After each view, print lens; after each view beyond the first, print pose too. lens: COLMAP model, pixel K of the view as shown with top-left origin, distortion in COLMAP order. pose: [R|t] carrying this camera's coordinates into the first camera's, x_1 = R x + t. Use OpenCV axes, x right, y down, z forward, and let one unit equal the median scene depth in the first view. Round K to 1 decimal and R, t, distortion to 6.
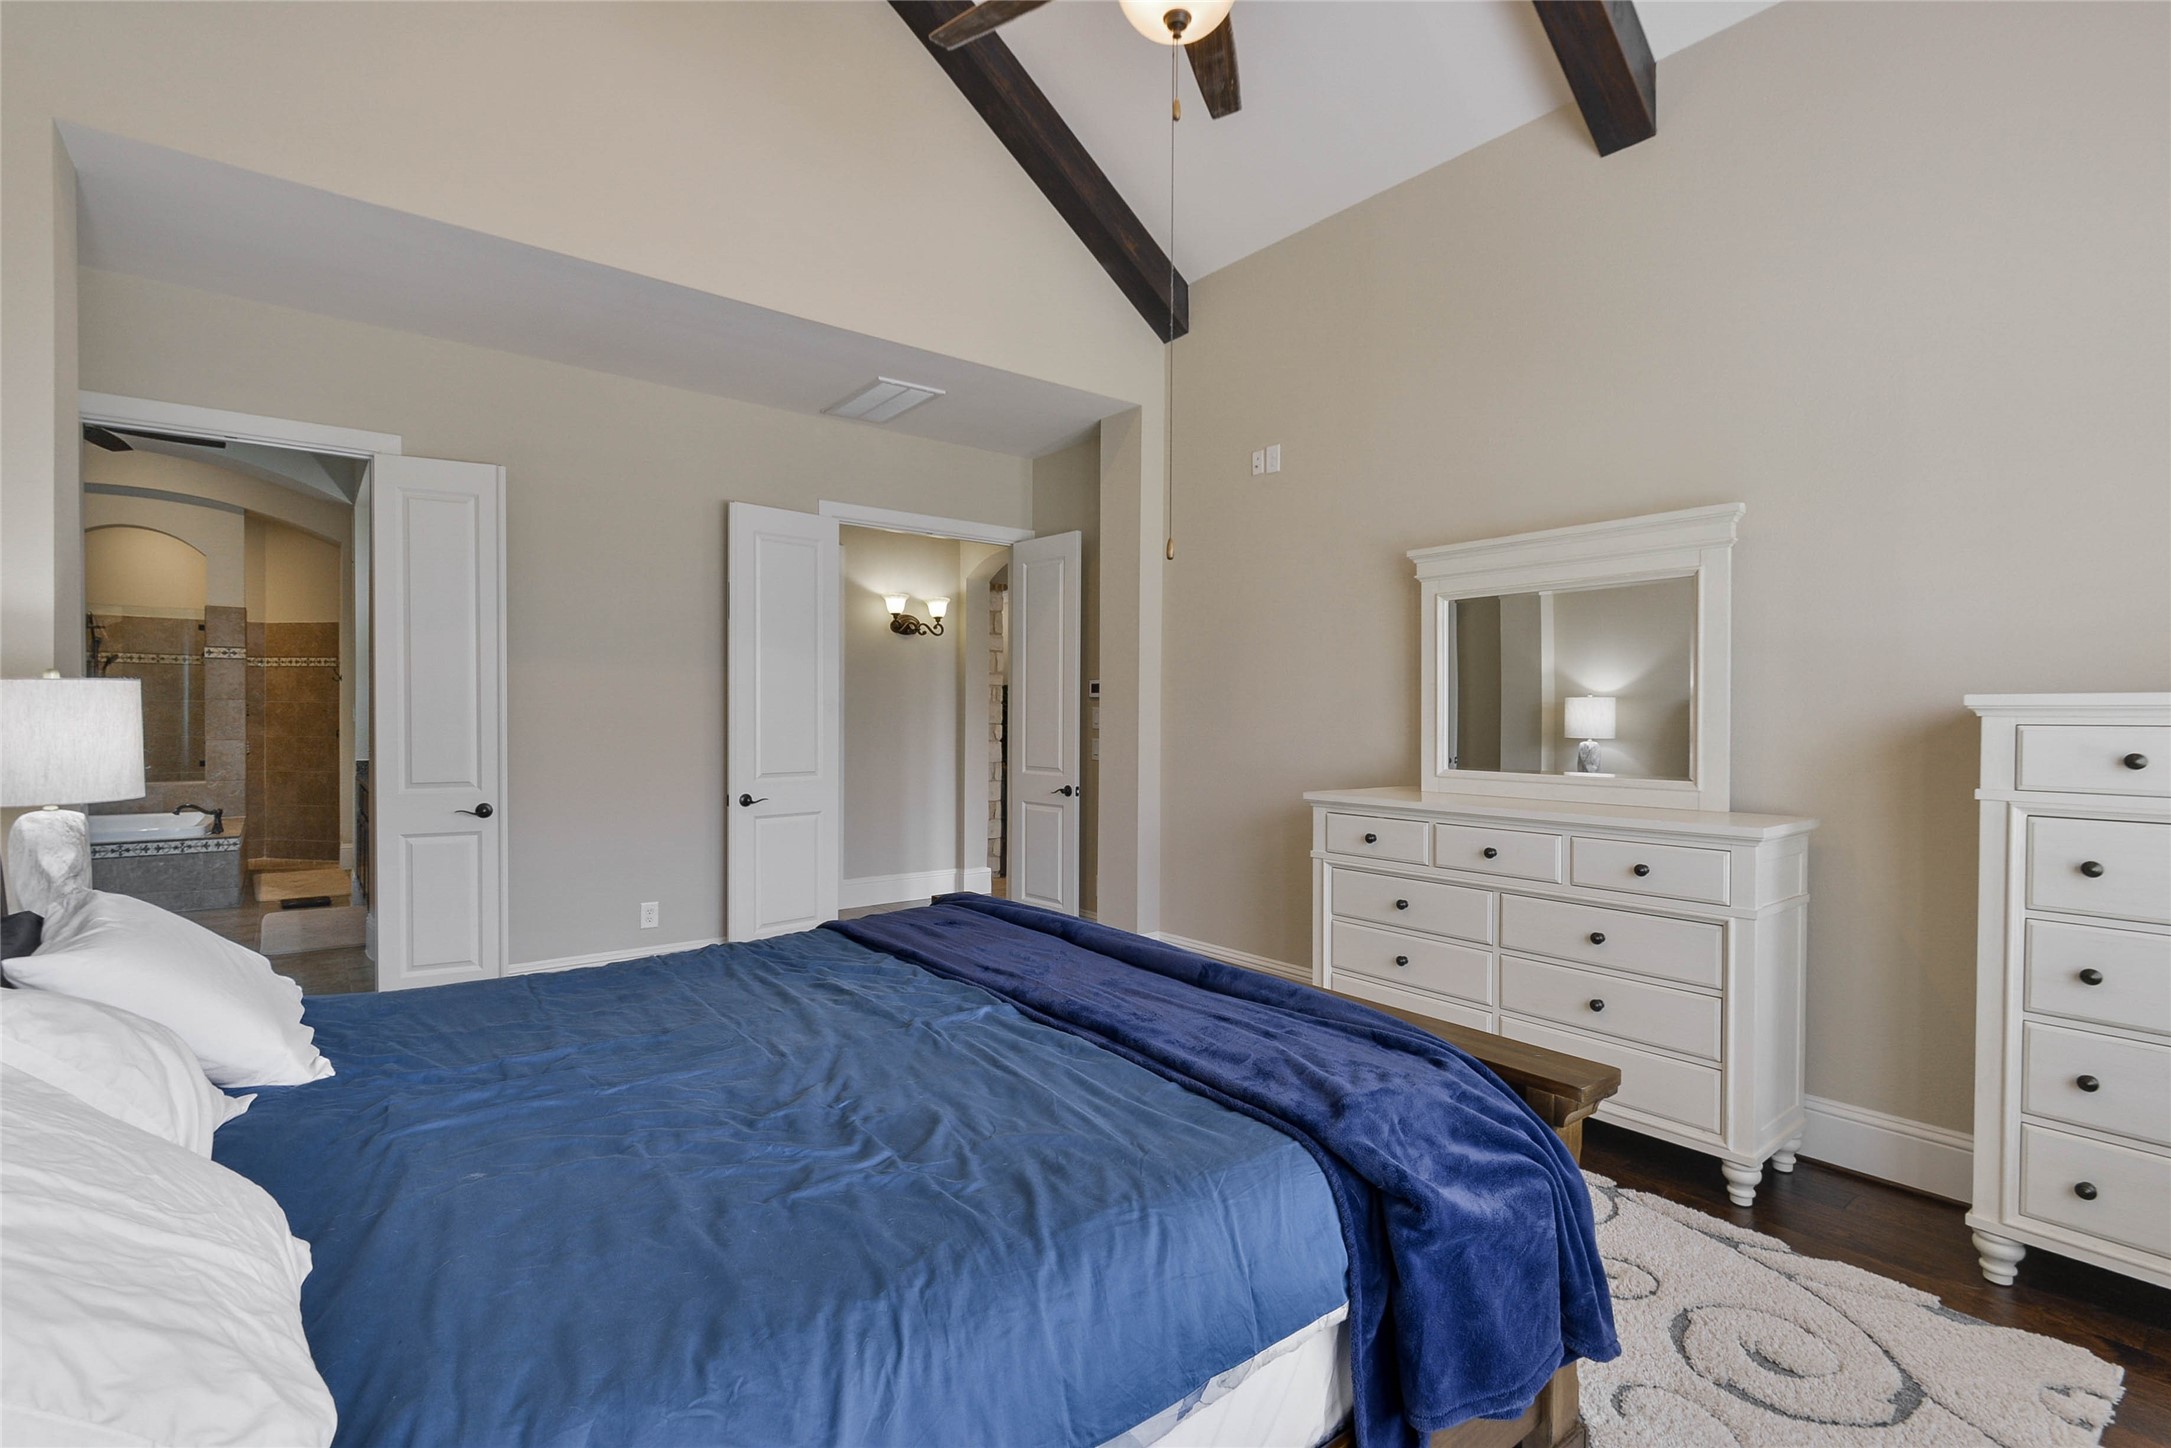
lens RADIAL K [[997.4, 0, 1075.5], [0, 997.4, 726.4], [0, 0, 1]] dist [0.001250, -0.002859]
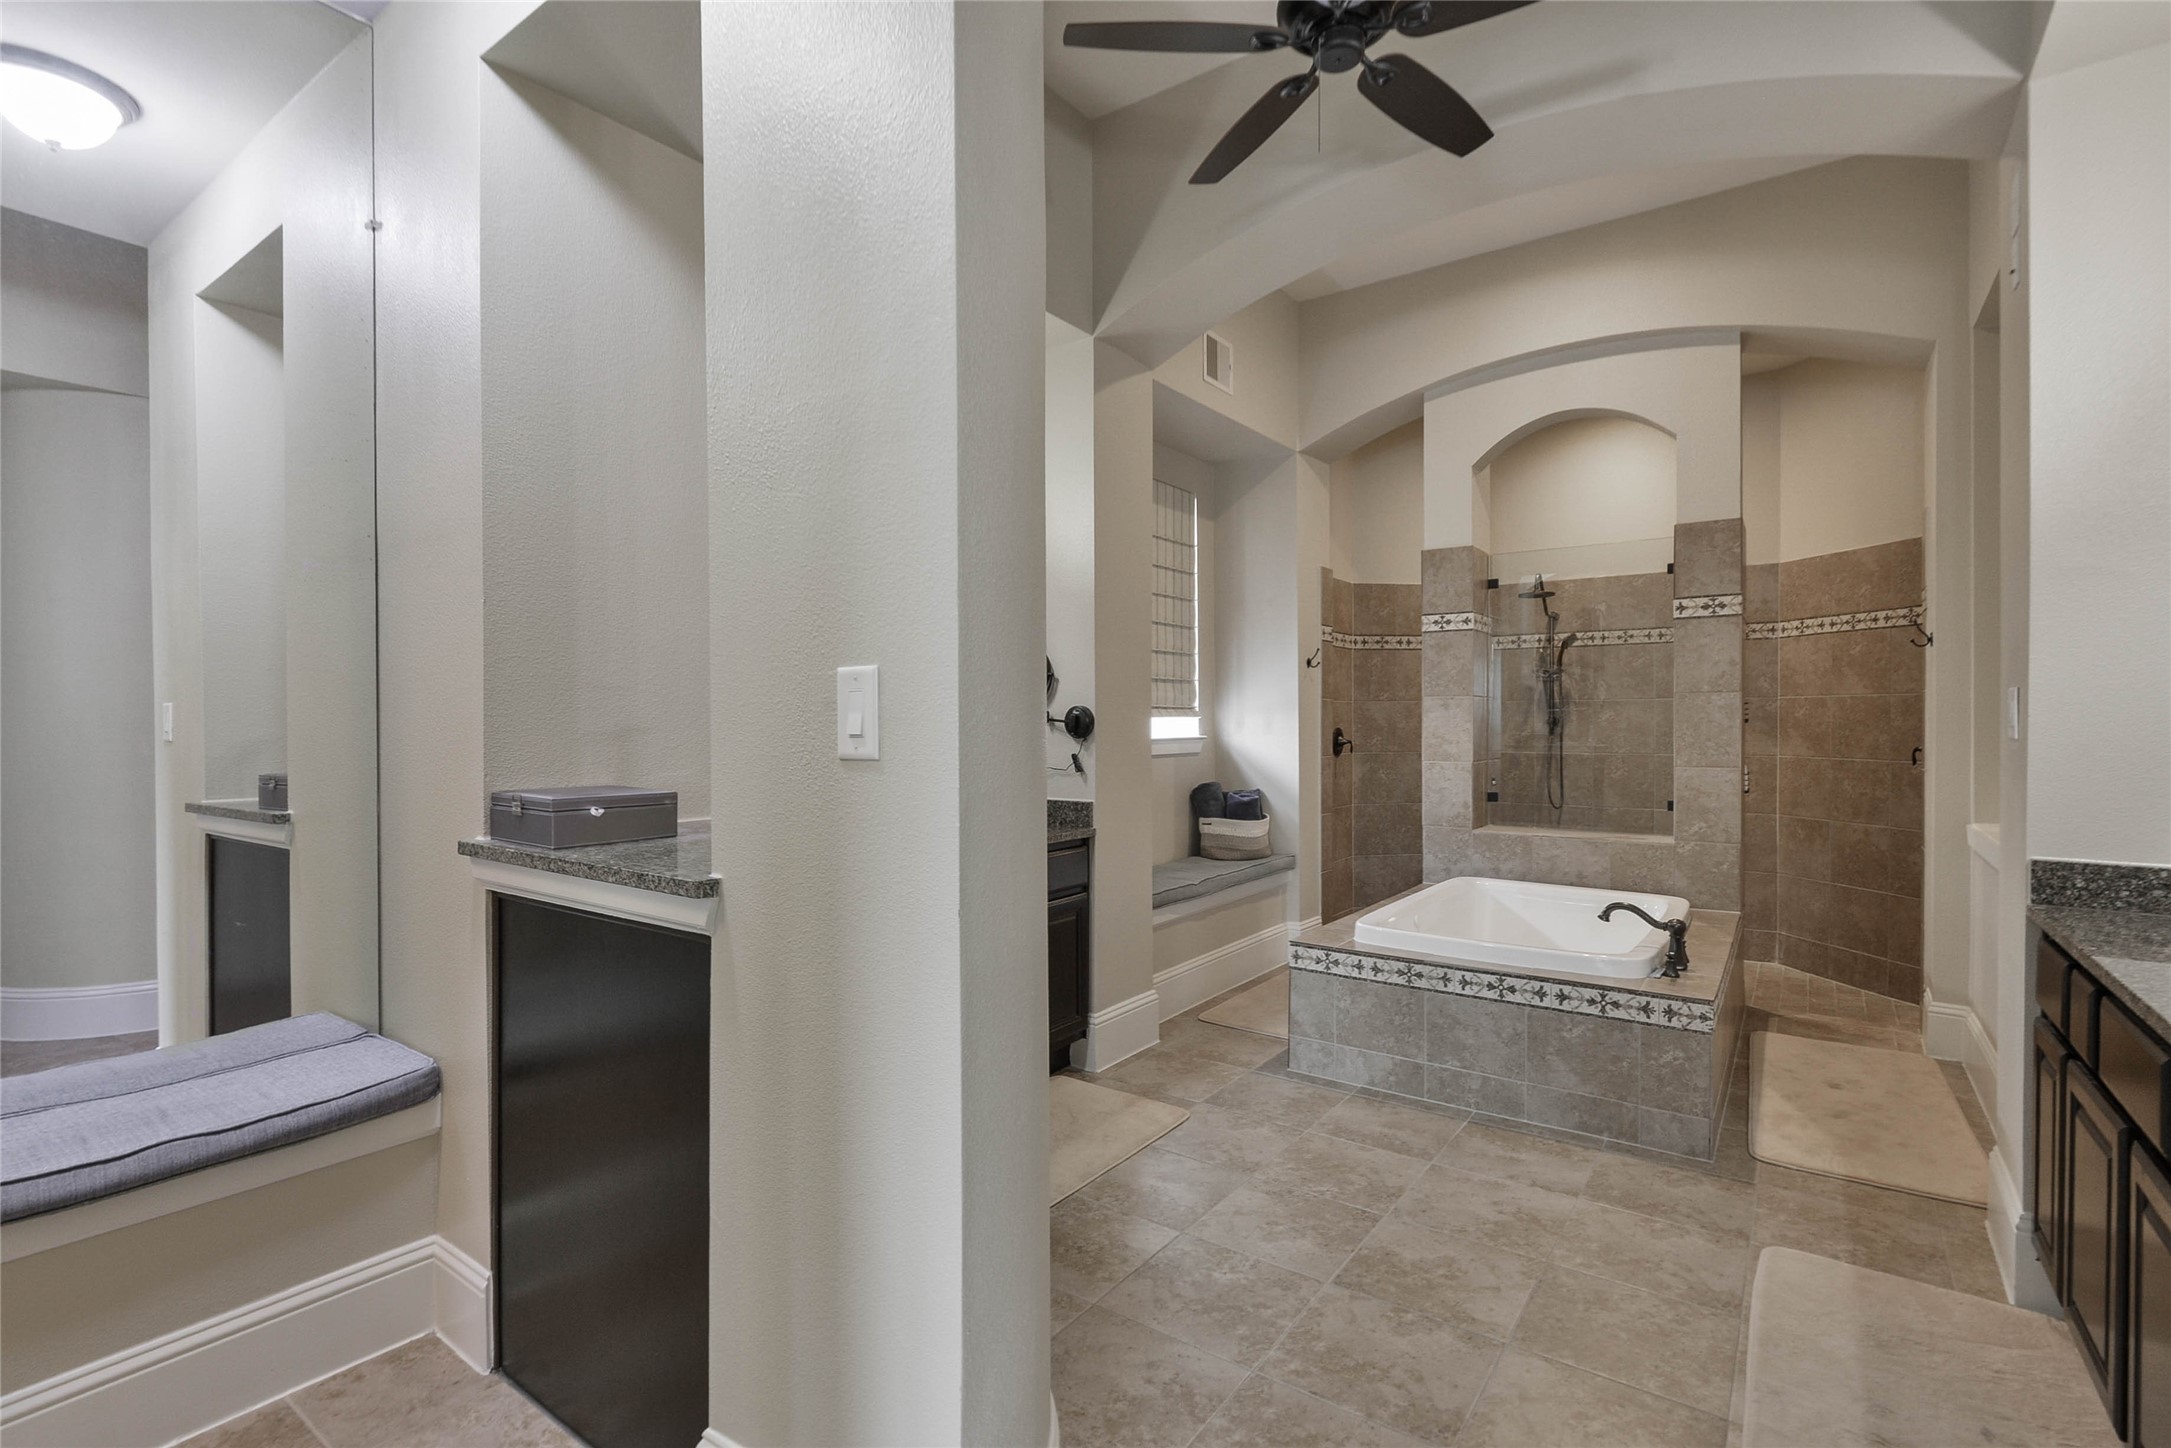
lens RADIAL K [[997.4, 0, 1075.5], [0, 997.4, 726.4], [0, 0, 1]] dist [0.001250, -0.002859]
pose [[0.266833, 0.001159, -0.963742, -0.415880], [-0.005791, 0.999983, -0.000400, -0.006054], [0.963725, 0.005688, 0.266835, 0.517510]]
